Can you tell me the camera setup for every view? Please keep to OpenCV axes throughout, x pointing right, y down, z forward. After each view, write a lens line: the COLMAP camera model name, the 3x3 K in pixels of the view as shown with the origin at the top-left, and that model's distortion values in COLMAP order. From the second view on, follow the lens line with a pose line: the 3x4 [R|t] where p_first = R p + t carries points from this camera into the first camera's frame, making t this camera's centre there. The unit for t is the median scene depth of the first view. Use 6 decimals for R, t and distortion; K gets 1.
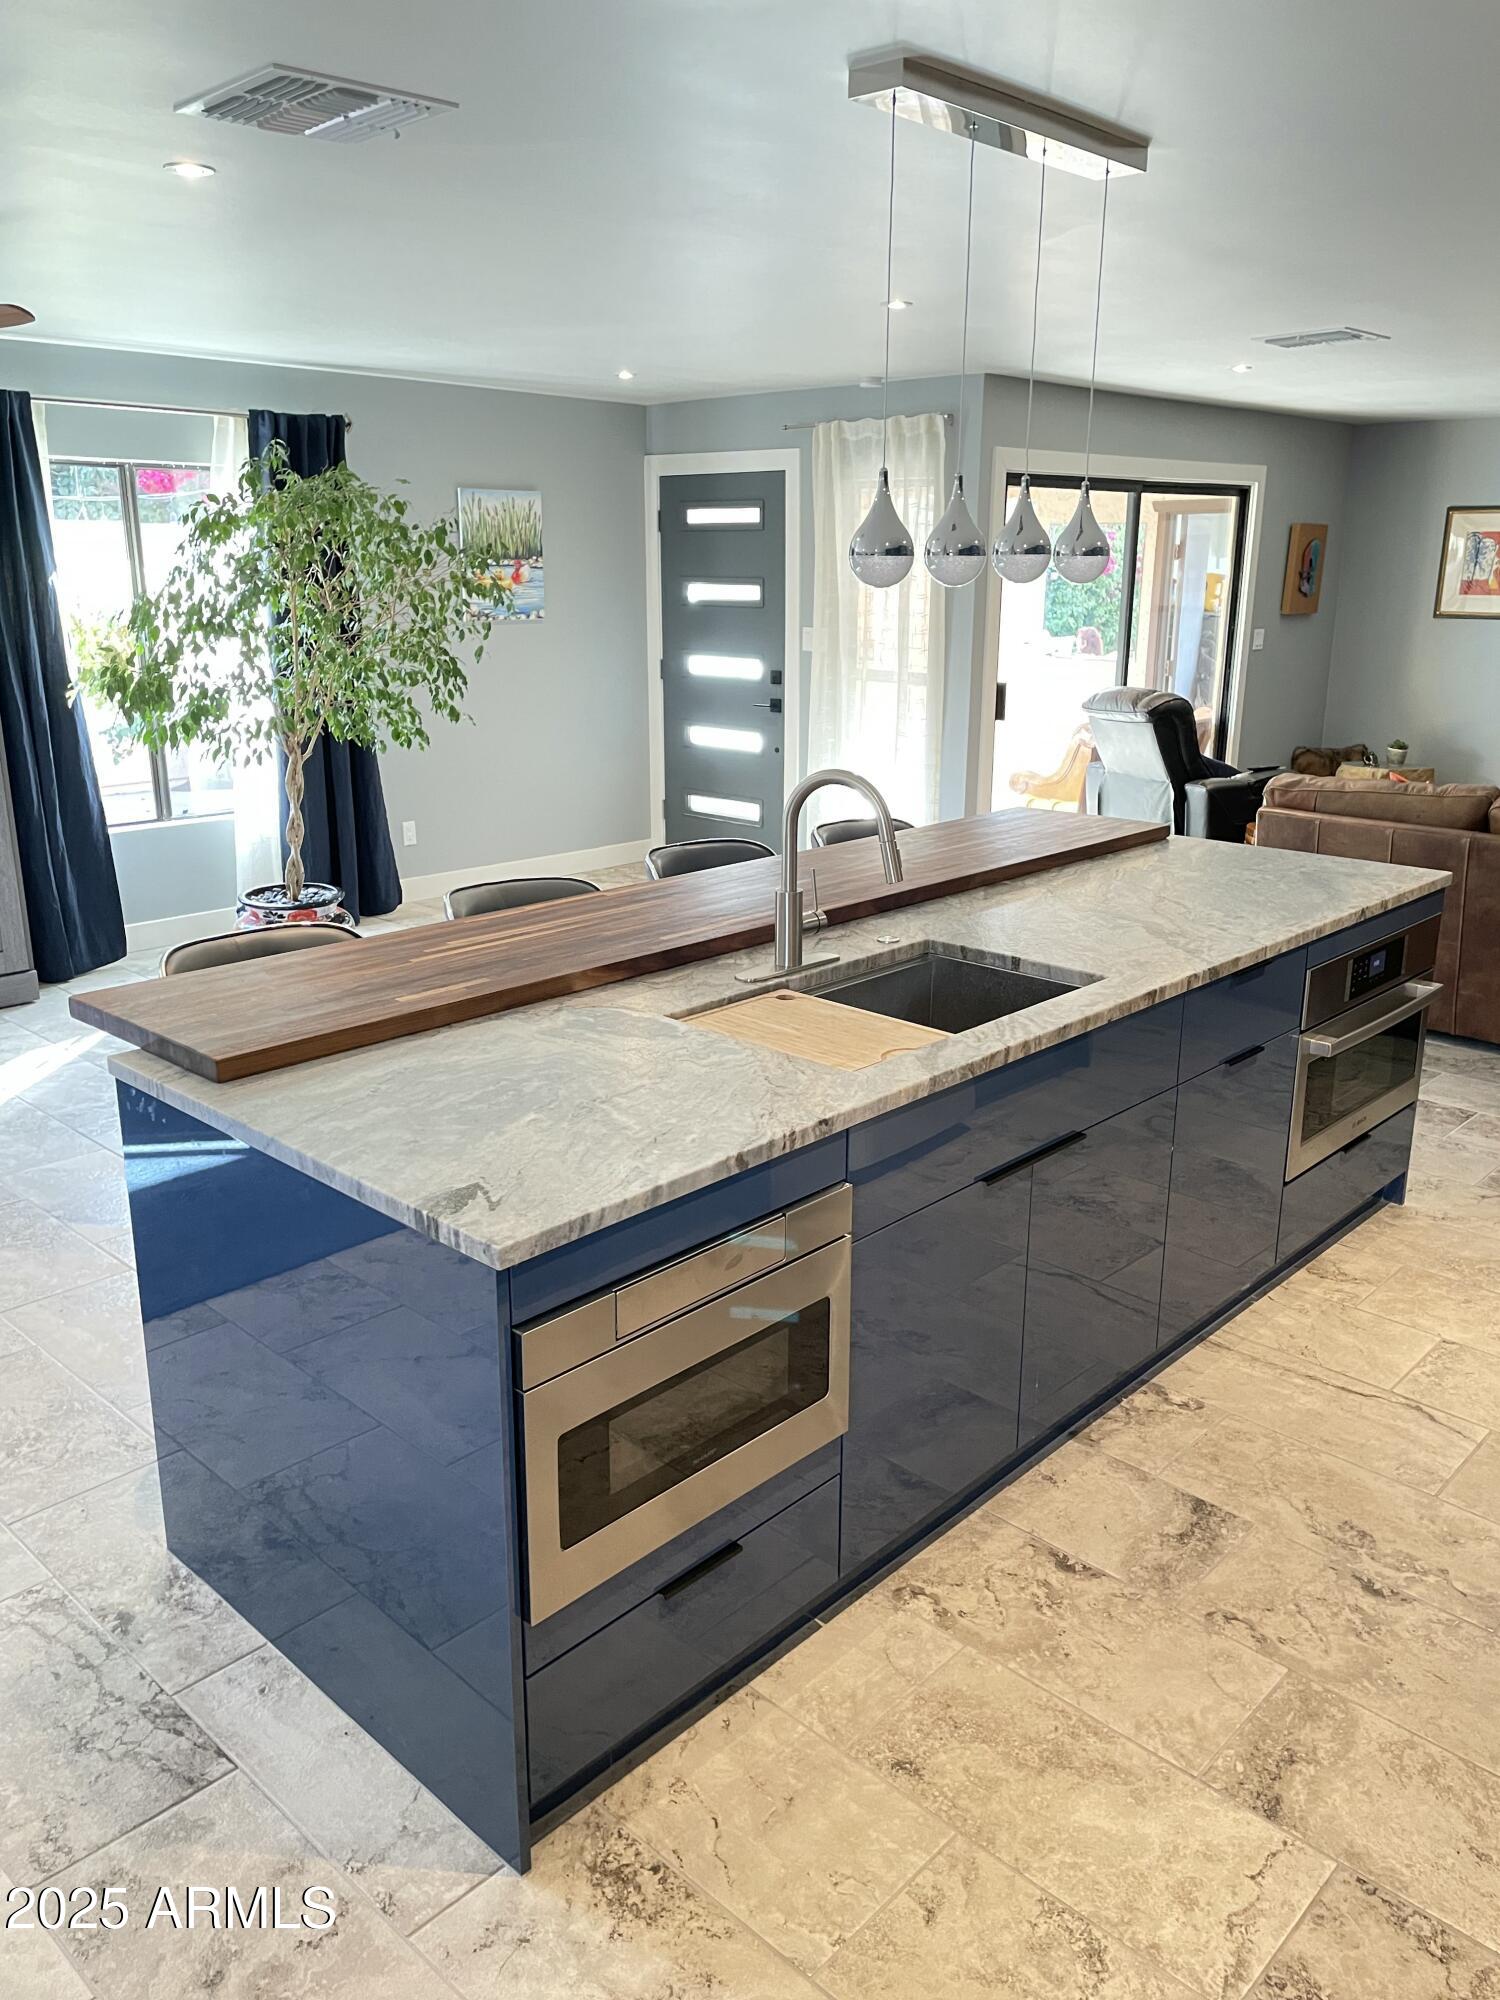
lens RADIAL K [[1510.3, 0, 754.5], [0, 1510.3, 1005.4], [0, 0, 1]] dist [0.066675, -0.084829]
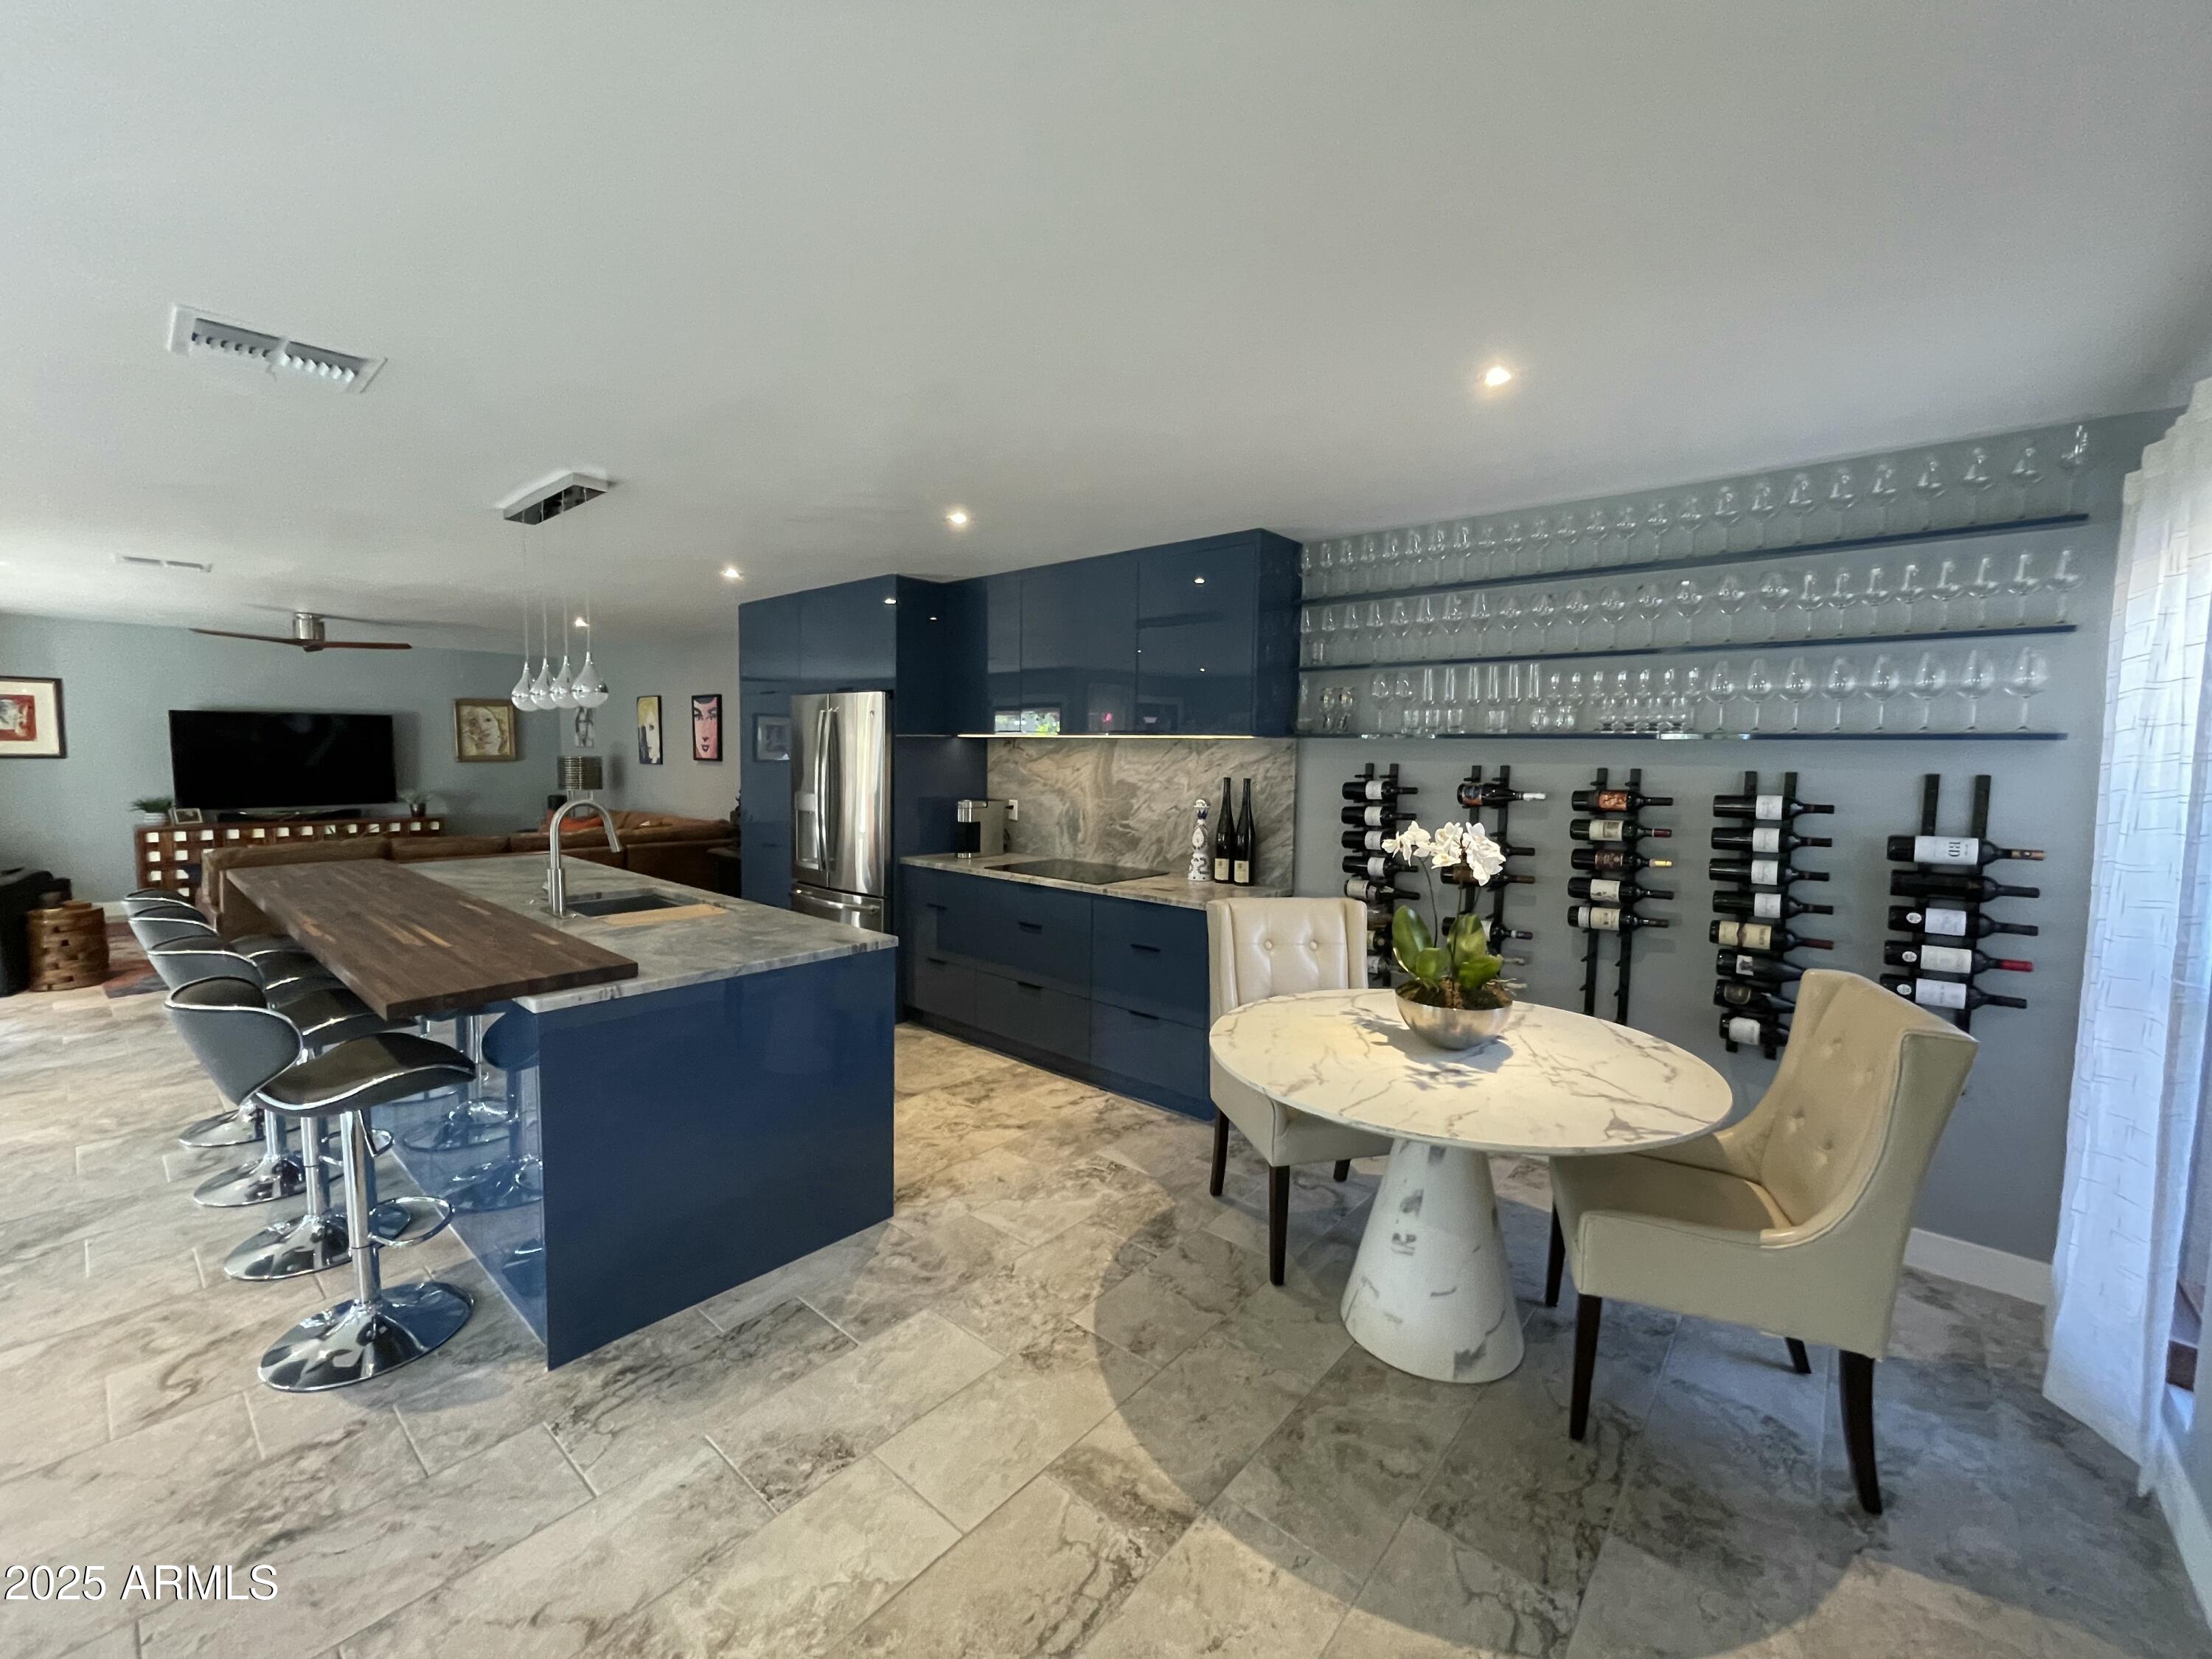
lens RADIAL K [[899.4, 0, 1102.6], [0, 899.4, 816.9], [0, 0, 1]] dist [0.003020, -0.001975]
pose [[-0.039361, -0.076306, 0.996307, -0.432385], [0.267463, 0.959892, 0.084084, -0.021007], [-0.962764, 0.269785, -0.017373, 0.148208]]
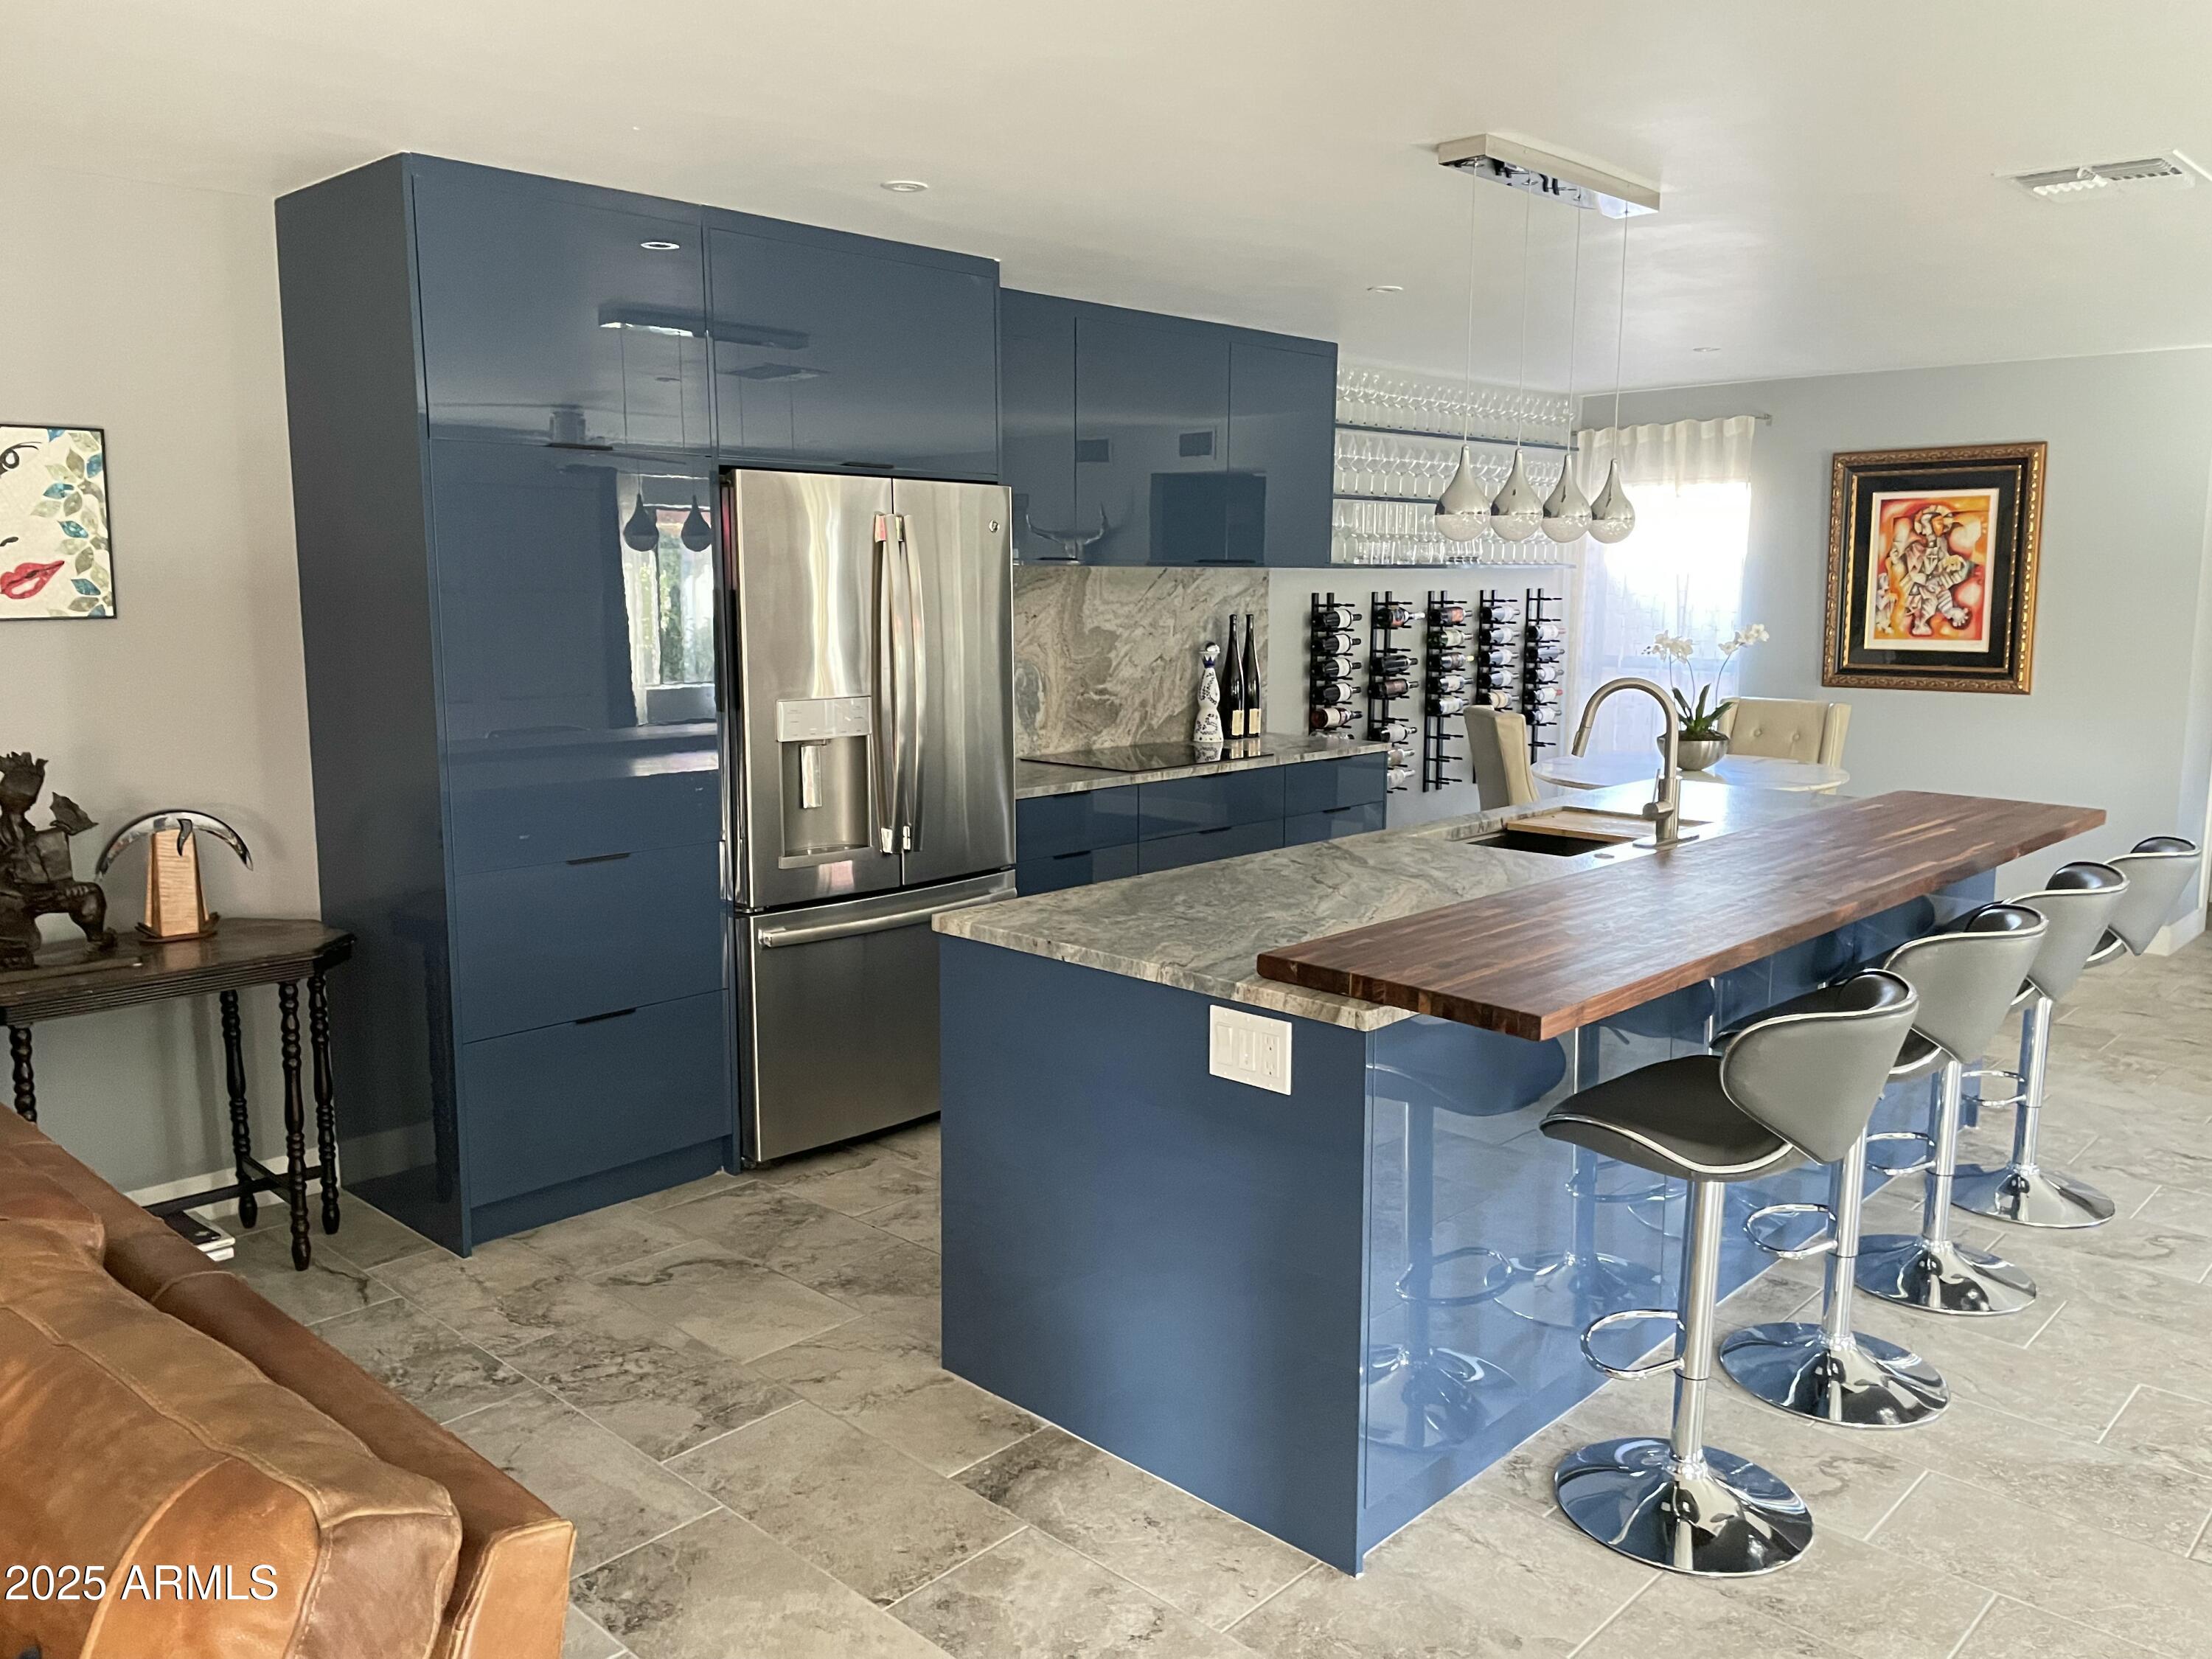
lens RADIAL K [[1670.4, 0, 1118.5], [0, 1670.4, 822.9], [0, 0, 1]] dist [0.066675, -0.084829]
pose [[-0.999948, -0.009934, 0.002083, 0.198370], [-0.008095, 0.904357, 0.426701, -0.260632], [-0.006123, 0.426662, -0.904390, 0.925775]]
